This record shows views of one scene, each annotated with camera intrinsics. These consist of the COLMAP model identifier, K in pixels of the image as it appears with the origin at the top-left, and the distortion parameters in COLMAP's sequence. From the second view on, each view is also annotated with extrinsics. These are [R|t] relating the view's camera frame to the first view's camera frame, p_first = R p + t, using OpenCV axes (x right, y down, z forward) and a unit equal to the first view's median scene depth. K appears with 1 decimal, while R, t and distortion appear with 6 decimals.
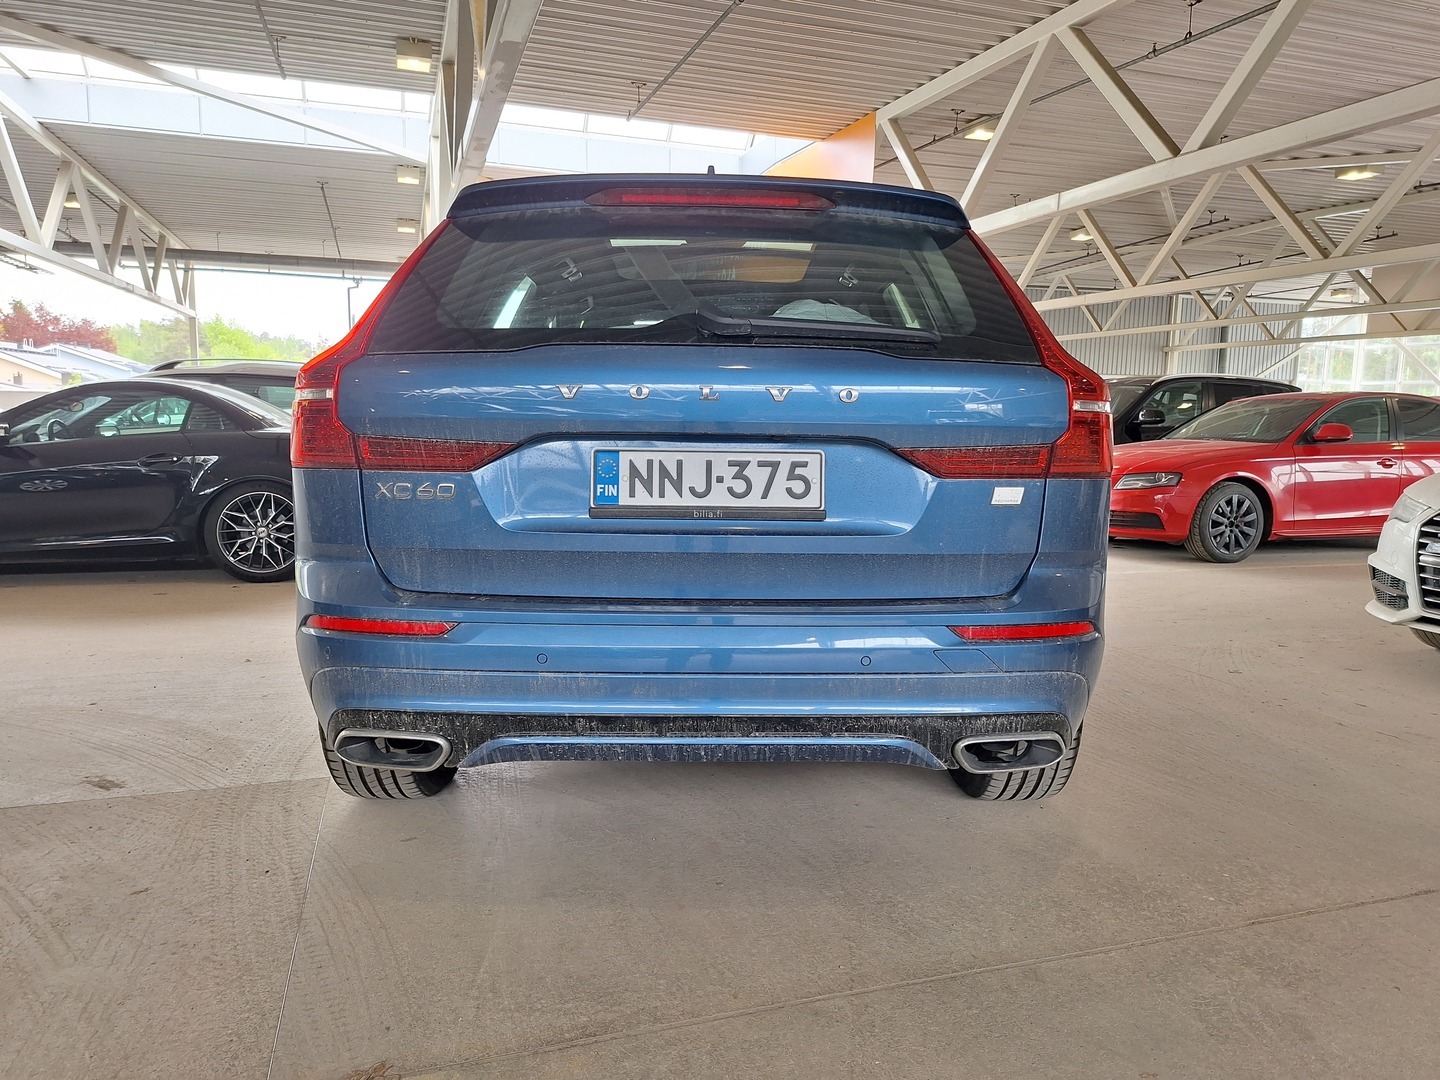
lens RADIAL K [[1016.9, 0, 720.0], [0, 1016.9, 540.0], [0, 0, 1]] dist [0.034995, -0.003164]
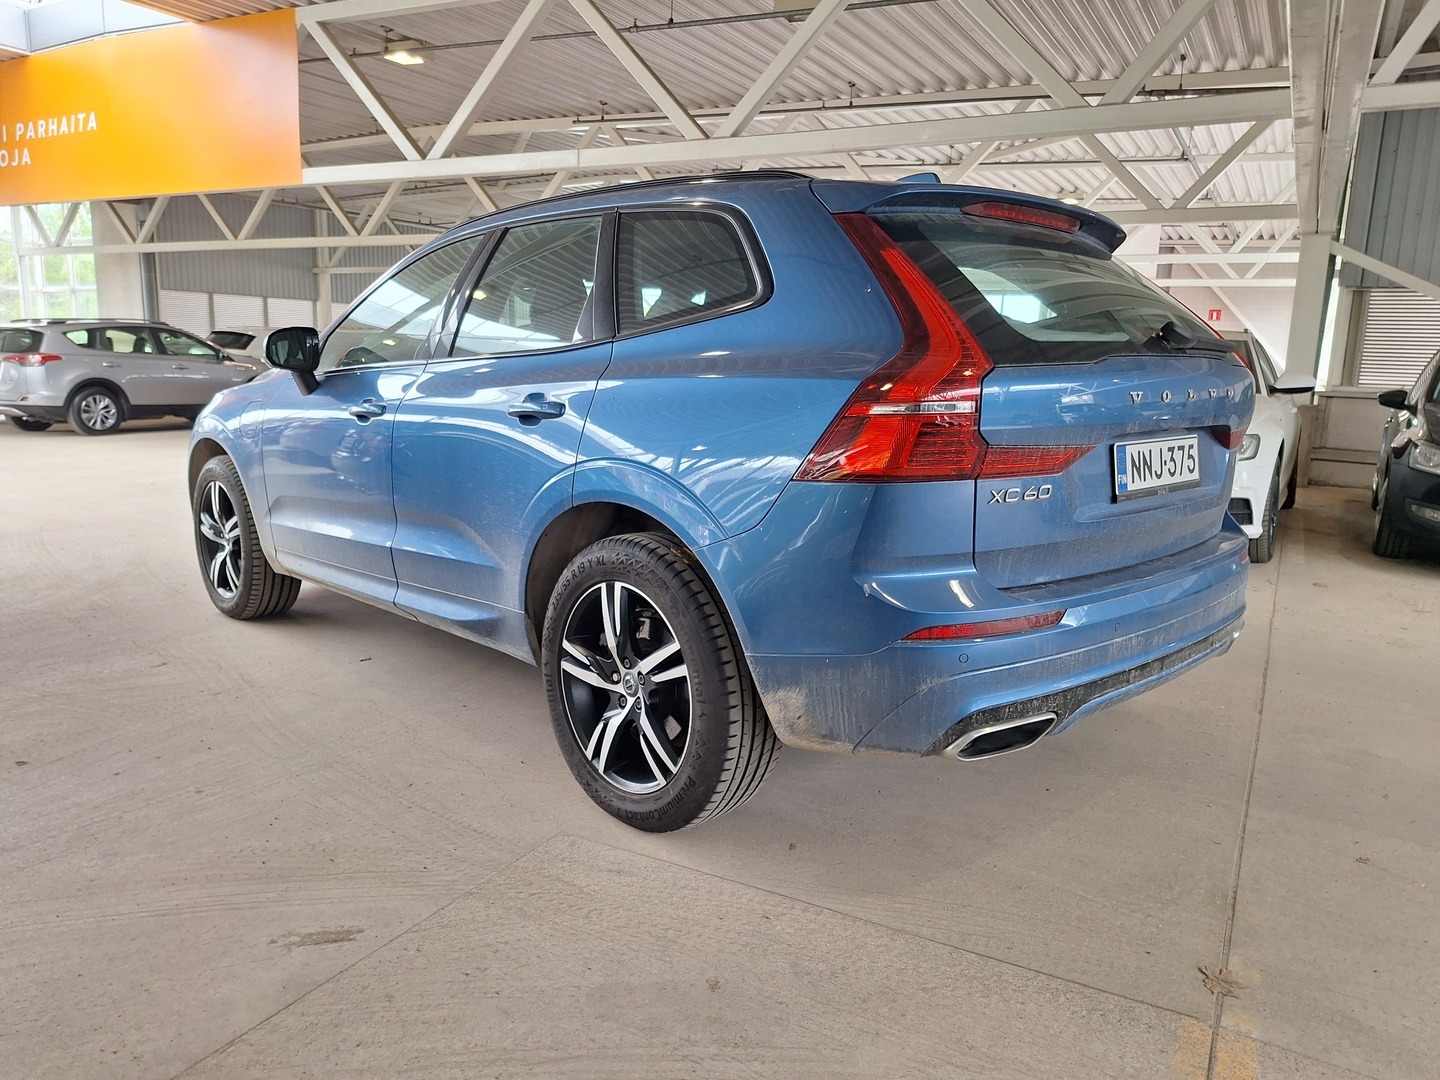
lens RADIAL K [[1083.9, 0, 720.0], [0, 1083.9, 540.0], [0, 0, 1]] dist [0.047560, 0.000593]
pose [[0.723100, -0.120222, 0.680201, -1.313383], [0.083699, 0.992731, 0.086483, -0.126395], [-0.685654, -0.005604, 0.727906, 0.391819]]
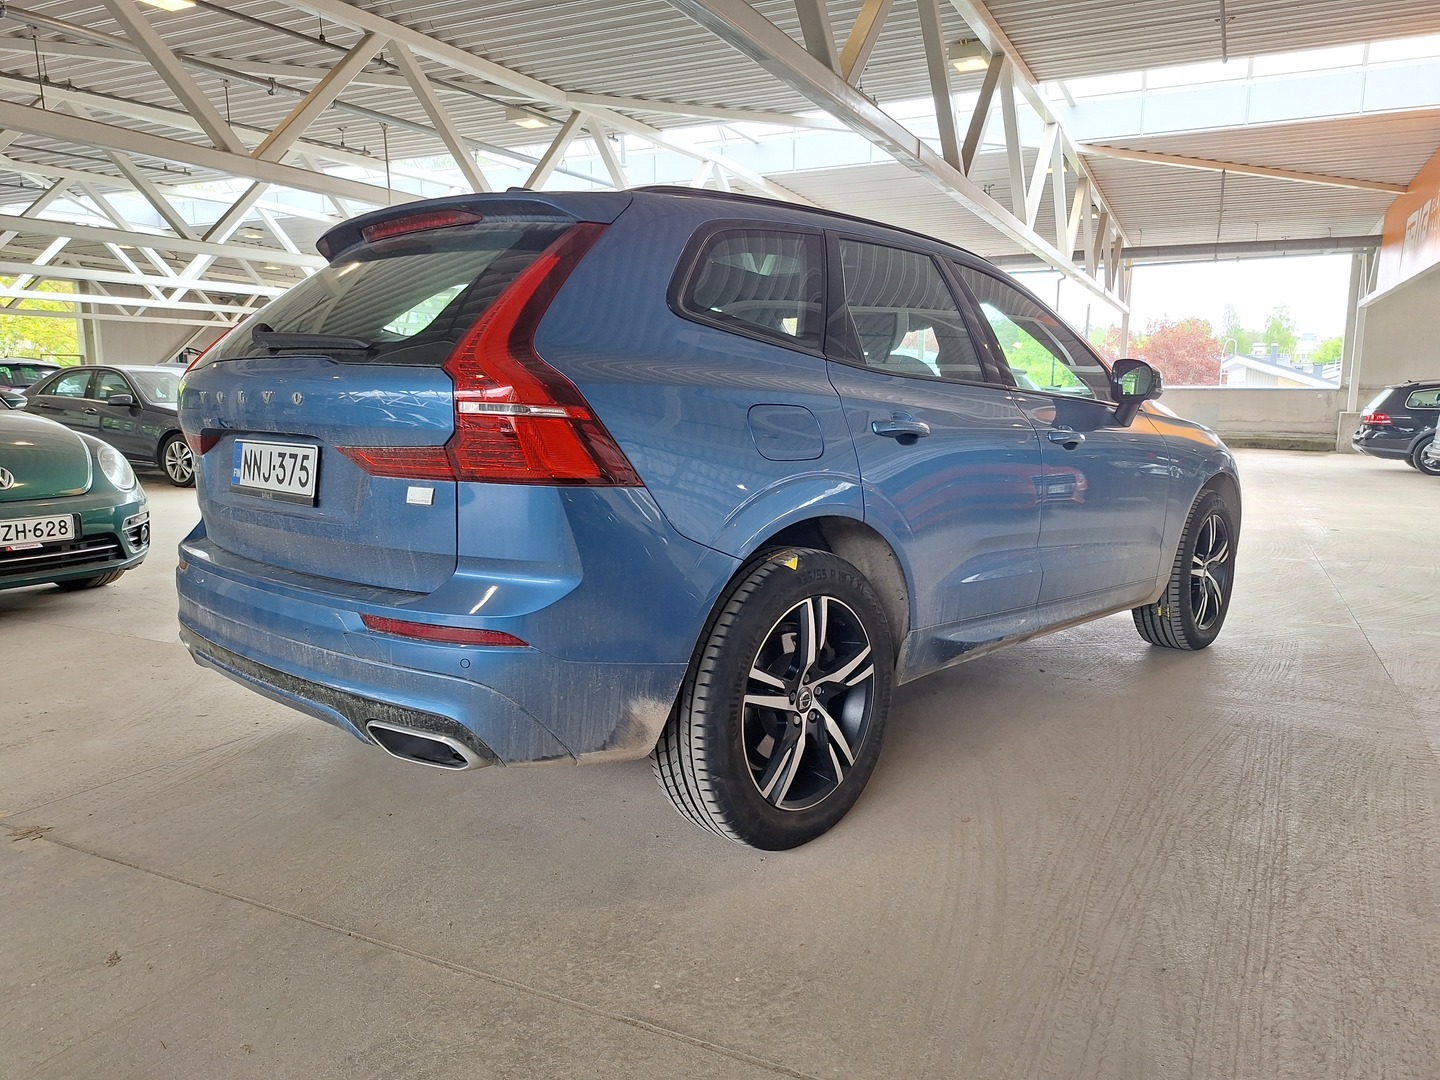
lens RADIAL K [[1016.9, 0, 720.0], [0, 1016.9, 540.0], [0, 0, 1]] dist [0.034995, -0.003164]
pose [[0.719750, 0.087792, -0.688660, 1.226134], [-0.081535, 0.995796, 0.041730, -0.067193], [0.689429, 0.026115, 0.723883, 0.478392]]
